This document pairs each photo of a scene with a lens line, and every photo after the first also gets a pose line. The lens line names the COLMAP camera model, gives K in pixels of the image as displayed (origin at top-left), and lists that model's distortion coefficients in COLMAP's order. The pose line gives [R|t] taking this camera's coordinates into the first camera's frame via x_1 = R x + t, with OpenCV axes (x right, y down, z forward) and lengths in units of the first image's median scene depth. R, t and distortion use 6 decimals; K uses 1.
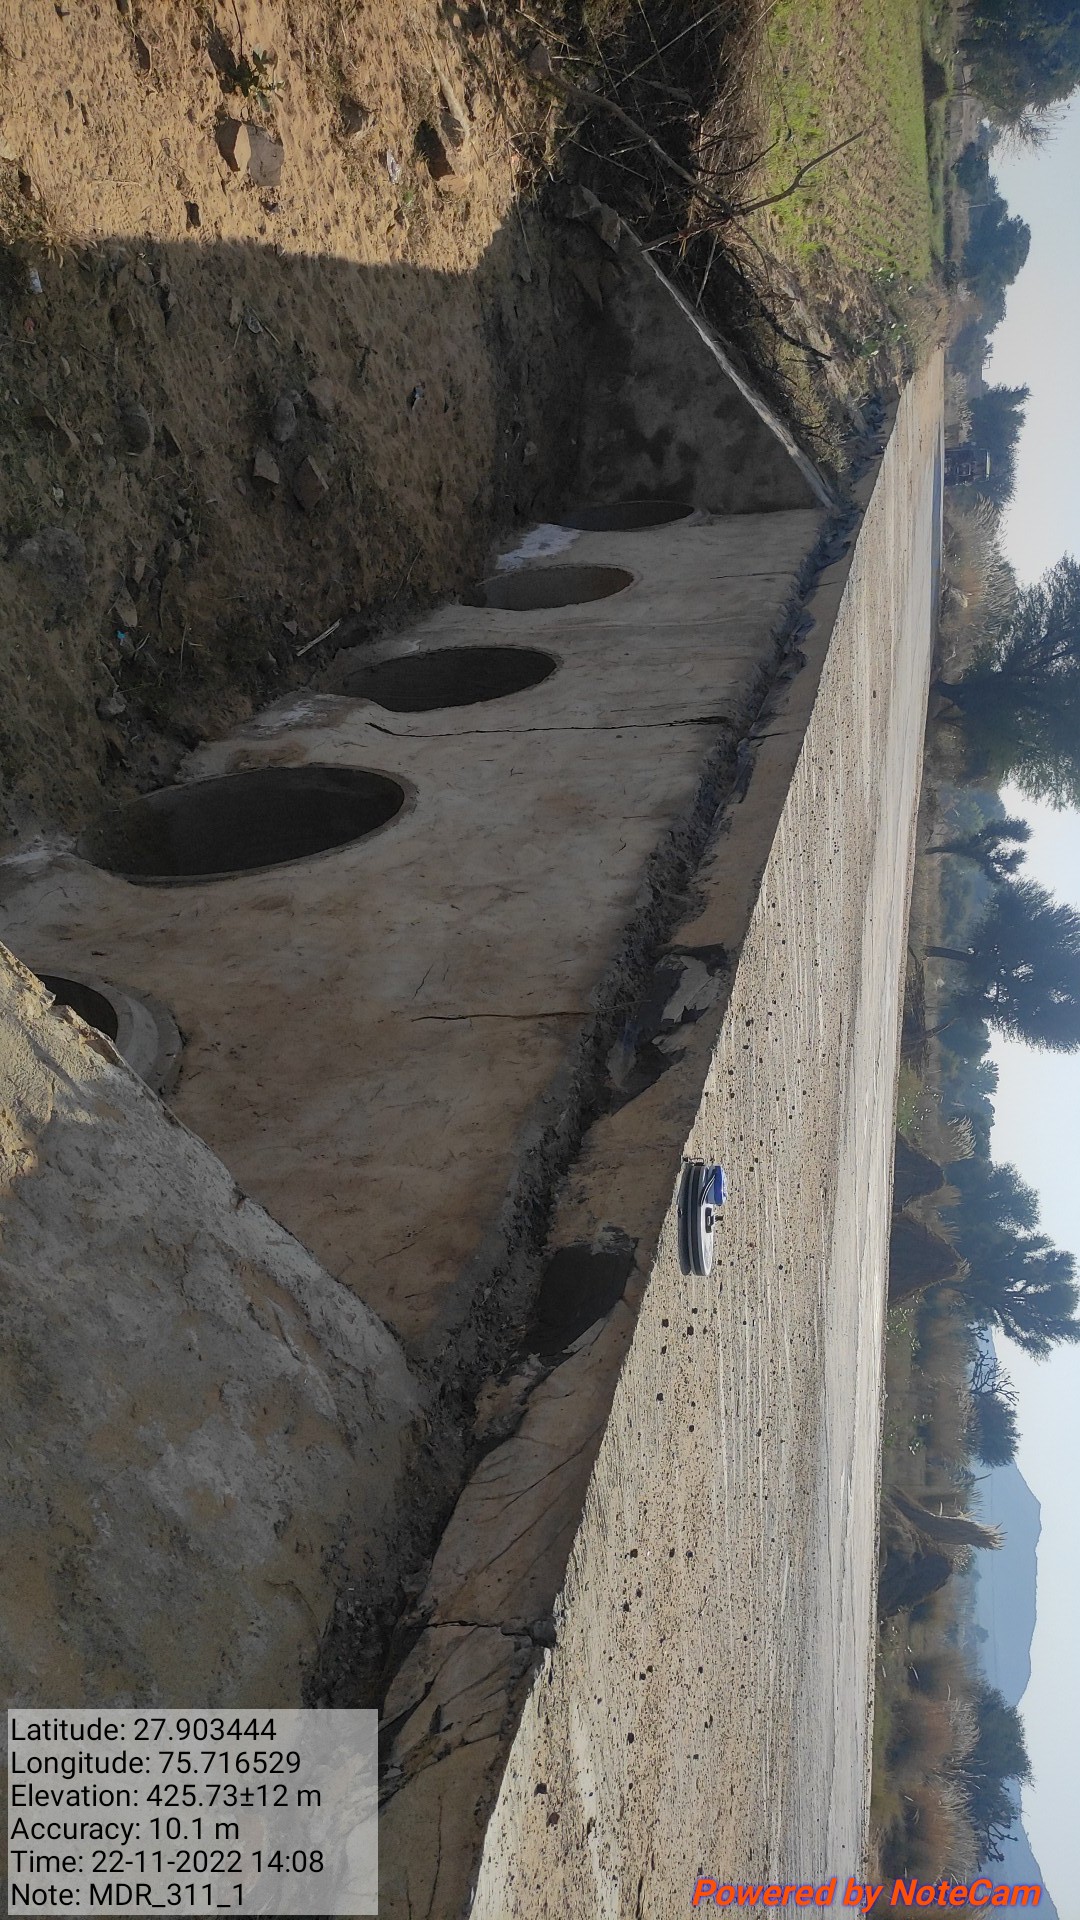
lens RADIAL K [[1410.5, 0, 540.0], [0, 1410.5, 960.0], [0, 0, 1]] dist [0.066469, -0.072248]
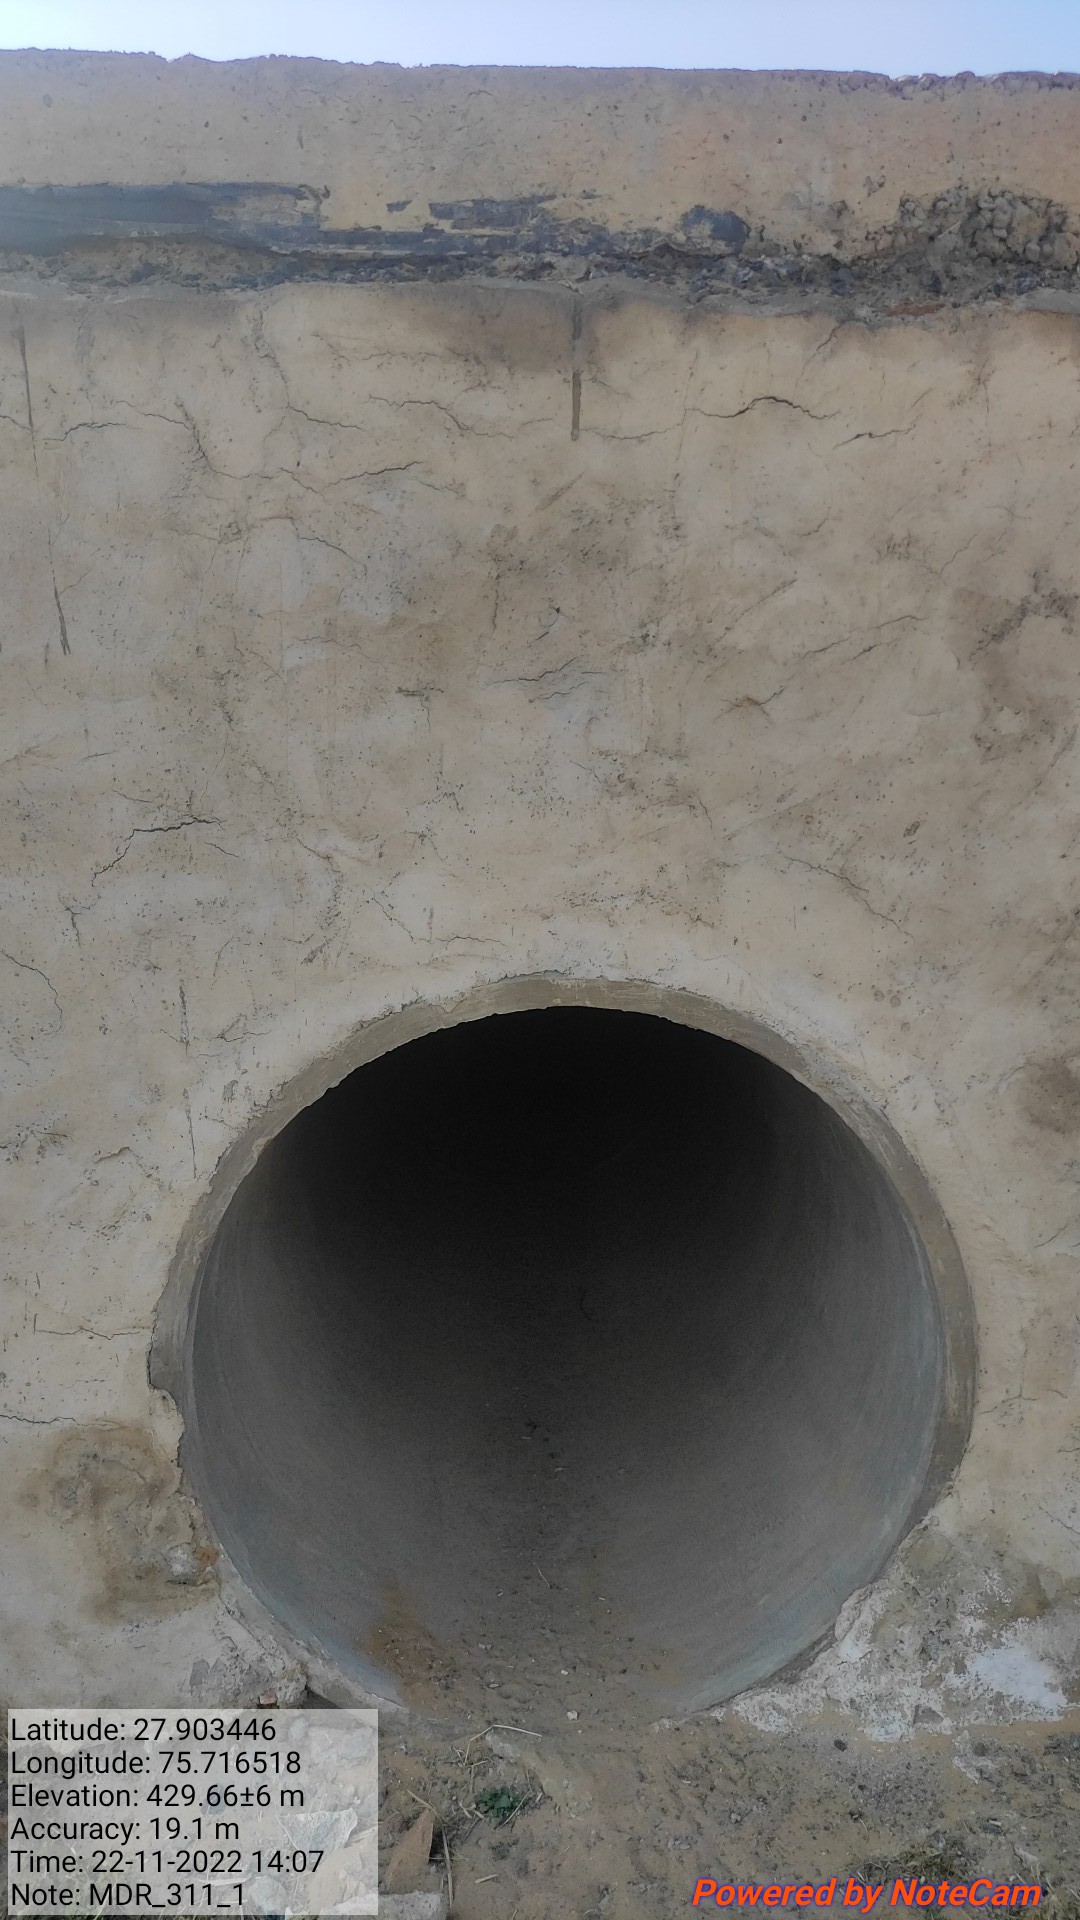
lens RADIAL K [[1412.6, 0, 562.4], [0, 1412.6, 967.2], [0, 0, 1]] dist [0.068681, -0.084311]
pose [[-0.241982, -0.969225, -0.045257, -0.101725], [0.380043, -0.137594, 0.914678, -0.711908], [-0.892755, 0.204136, 0.401643, 1.201286]]
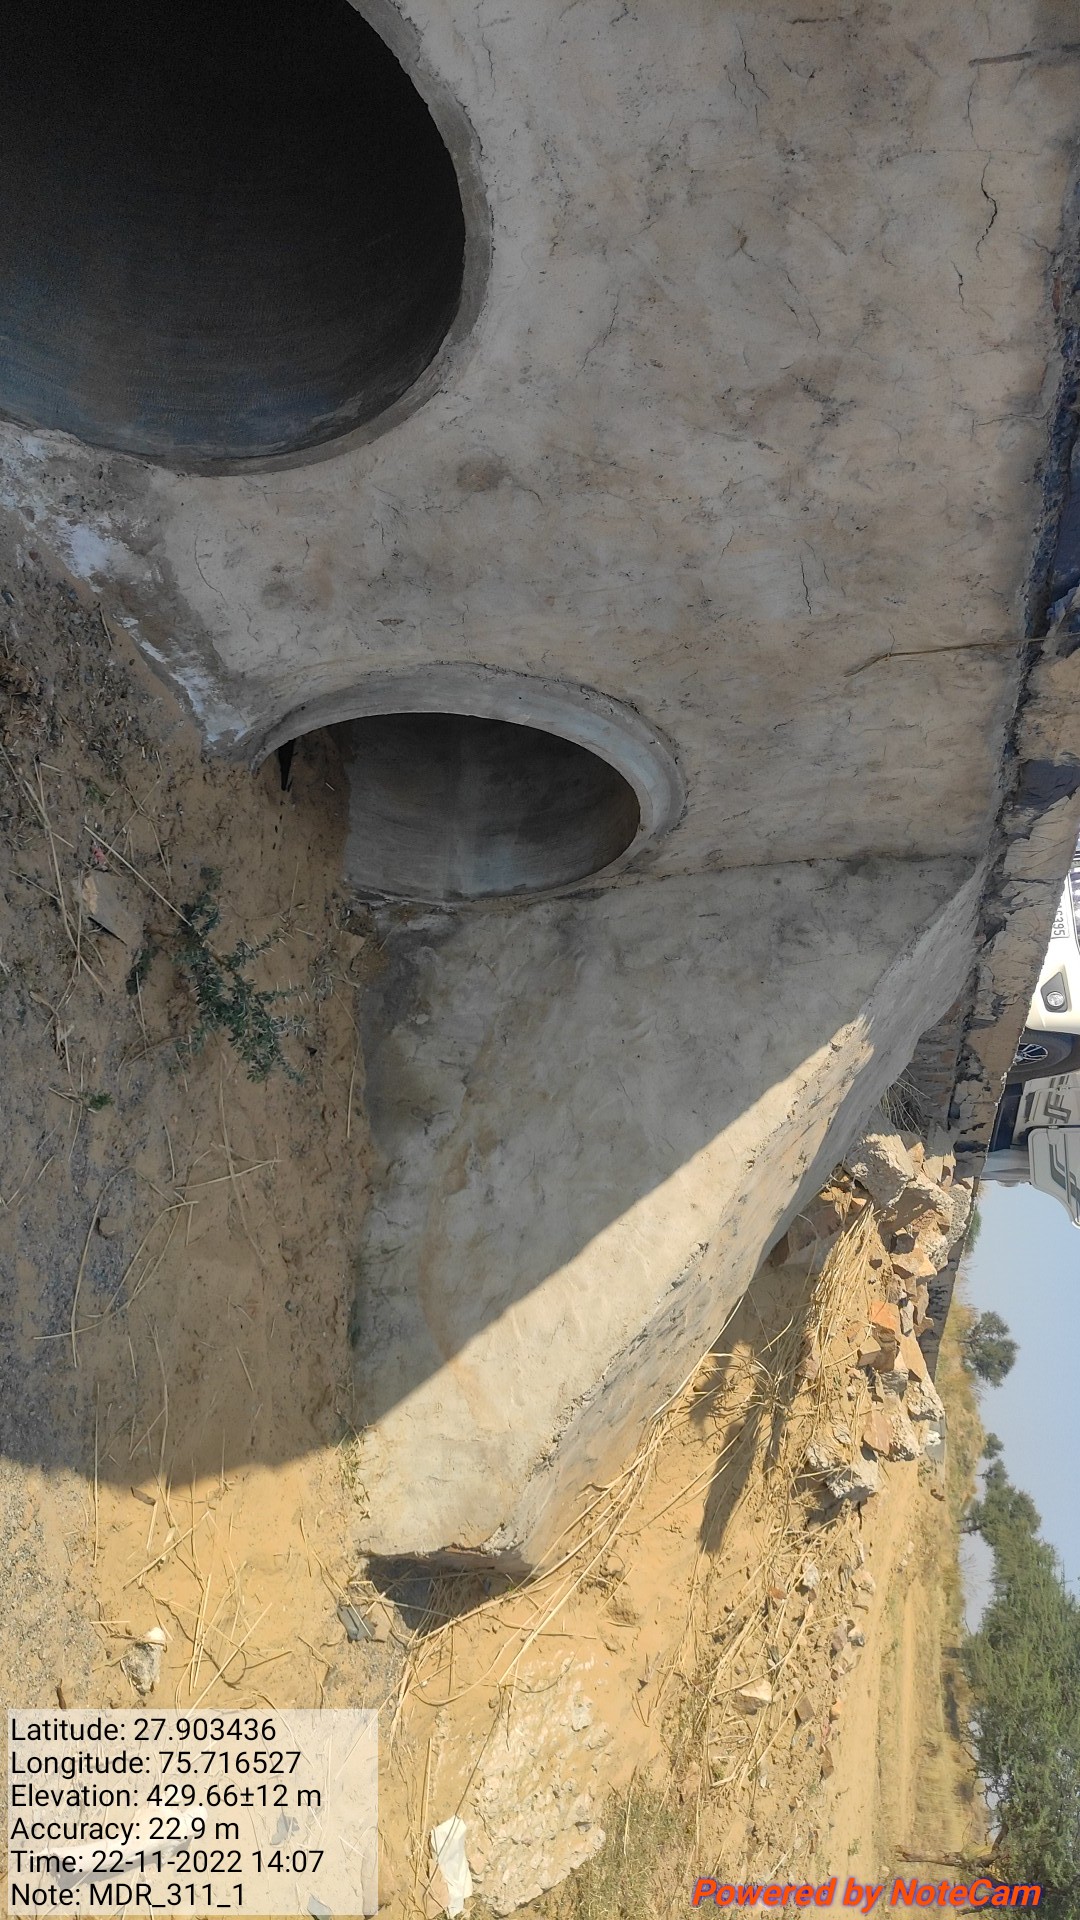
lens RADIAL K [[1410.5, 0, 540.0], [0, 1410.5, 960.0], [0, 0, 1]] dist [0.066469, -0.072248]
pose [[0.894069, -0.231773, -0.383305, 0.063067], [0.127112, -0.689265, 0.713271, -0.891177], [-0.429516, -0.686436, -0.586789, 1.570544]]
